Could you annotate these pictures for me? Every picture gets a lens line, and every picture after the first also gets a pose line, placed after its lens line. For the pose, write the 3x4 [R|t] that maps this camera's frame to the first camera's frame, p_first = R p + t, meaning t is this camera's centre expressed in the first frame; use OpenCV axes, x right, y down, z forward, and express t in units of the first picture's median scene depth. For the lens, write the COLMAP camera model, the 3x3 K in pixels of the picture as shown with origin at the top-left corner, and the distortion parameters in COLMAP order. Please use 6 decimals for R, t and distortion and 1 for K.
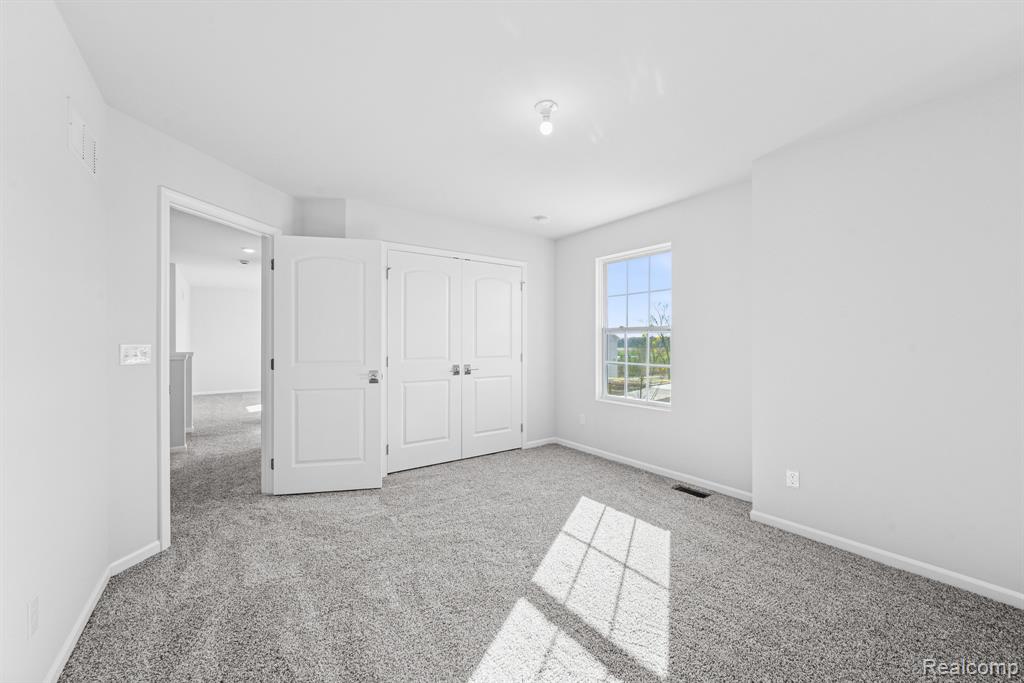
lens RADIAL K [[403.5, 0, 516.6], [0, 403.5, 342.9], [0, 0, 1]] dist [-0.001262, -0.000474]
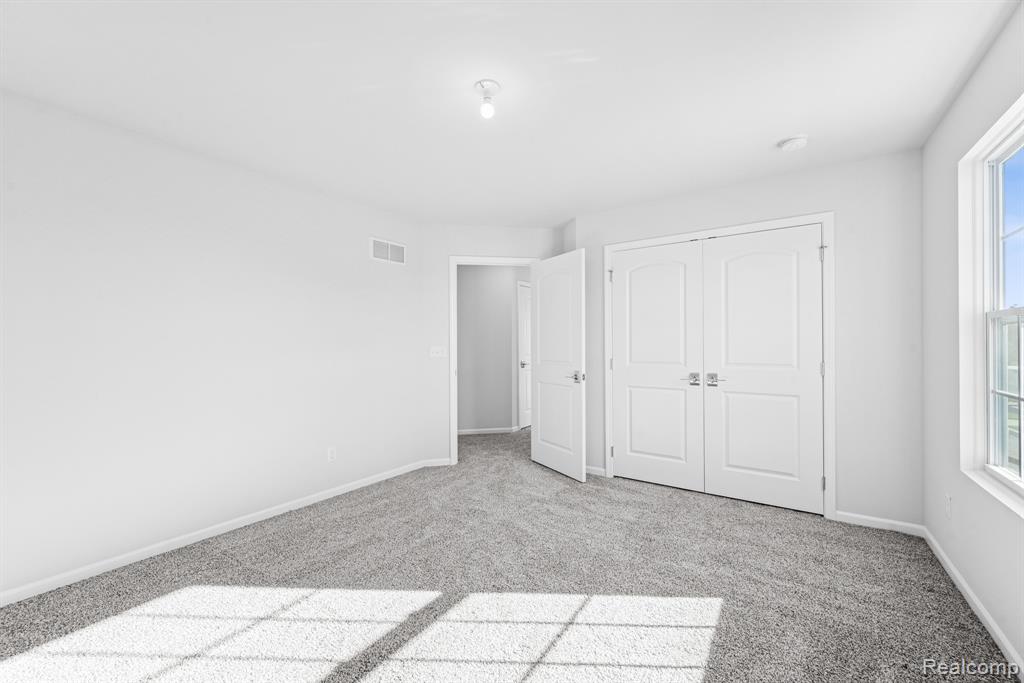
lens RADIAL K [[403.5, 0, 508.5], [0, 403.5, 344.6], [0, 0, 1]] dist [-0.001262, -0.000474]
pose [[0.324306, 0.002039, -0.945950, 0.550222], [0.003176, 0.999990, 0.003245, -0.005996], [0.945947, -0.004057, 0.324296, 0.435194]]
